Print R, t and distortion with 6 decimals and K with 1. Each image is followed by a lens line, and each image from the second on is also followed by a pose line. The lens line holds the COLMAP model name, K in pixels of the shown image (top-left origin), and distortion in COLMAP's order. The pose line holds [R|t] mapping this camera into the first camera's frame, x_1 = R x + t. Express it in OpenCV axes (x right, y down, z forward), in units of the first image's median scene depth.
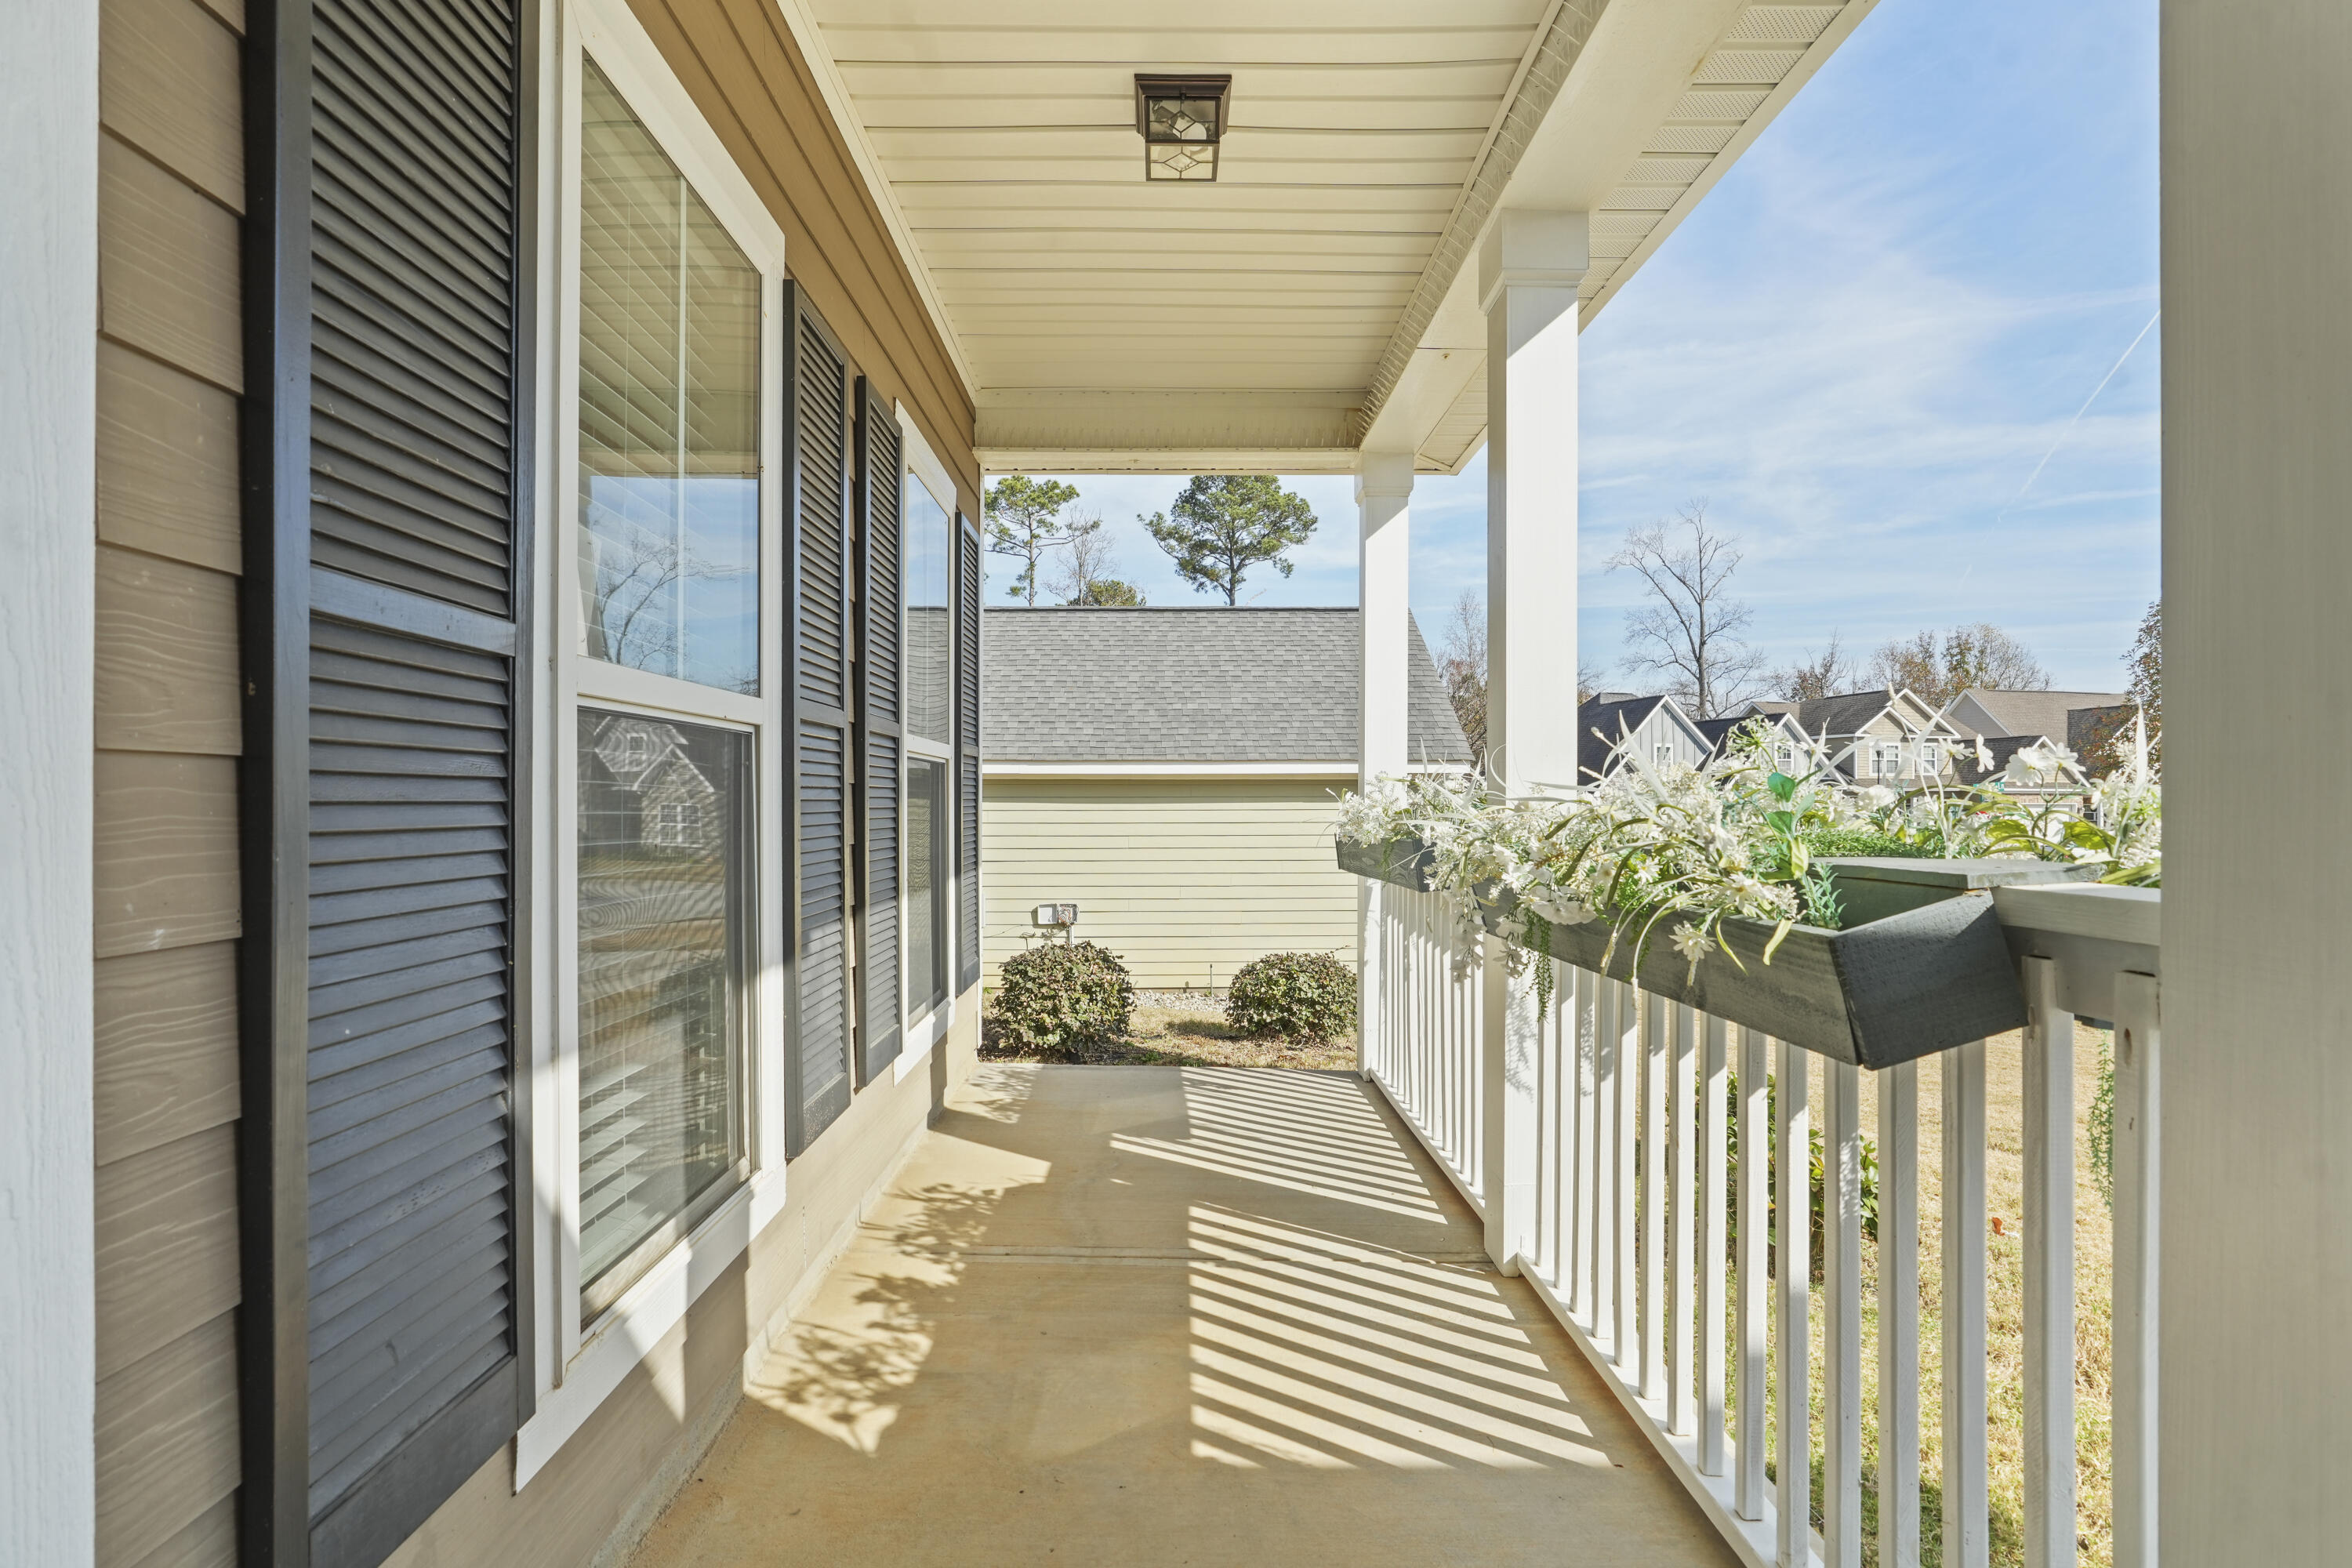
lens RADIAL K [[1115.9, 0, 1181.1], [0, 1115.9, 797.4], [0, 0, 1]] dist [-0.017896, 0.008166]
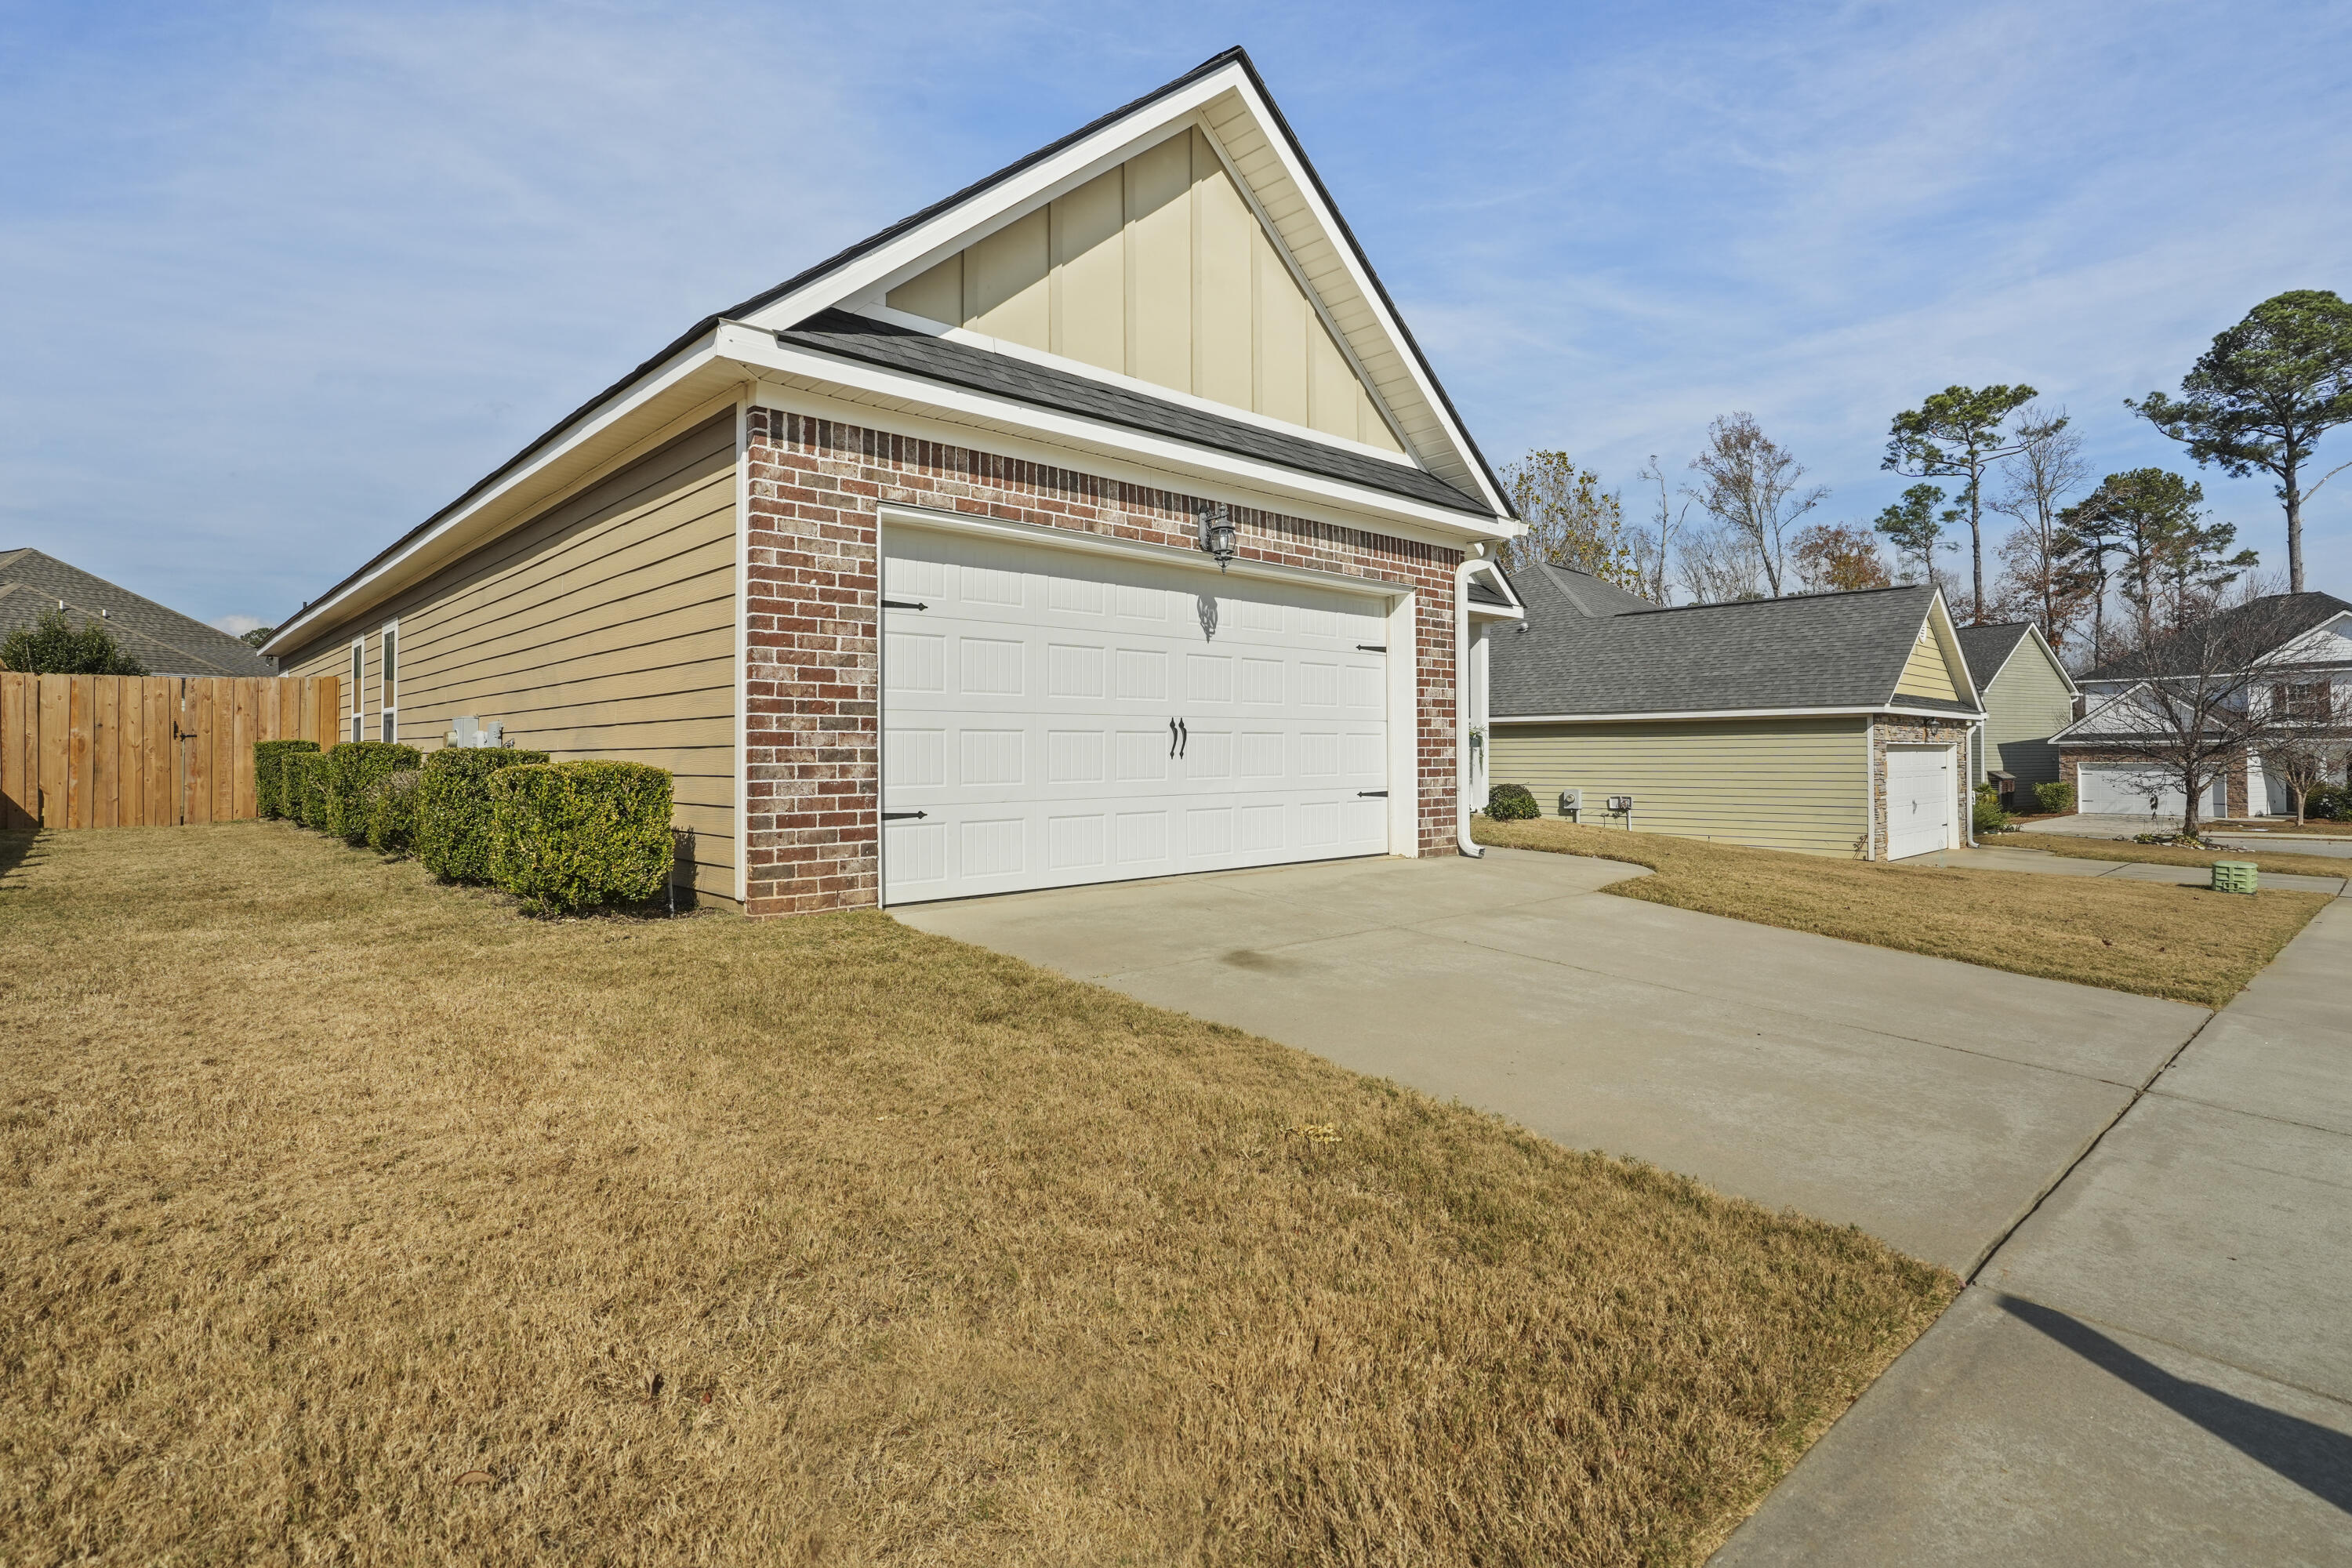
lens RADIAL K [[1182.1, 0, 1170.9], [0, 1182.1, 760.1], [0, 0, 1]] dist [-0.001150, 0.000035]
pose [[0.679607, -0.003317, -0.733569, 0.122618], [0.008758, 0.999955, 0.003592, 0.004581], [0.733524, -0.008866, 0.679605, -0.119349]]
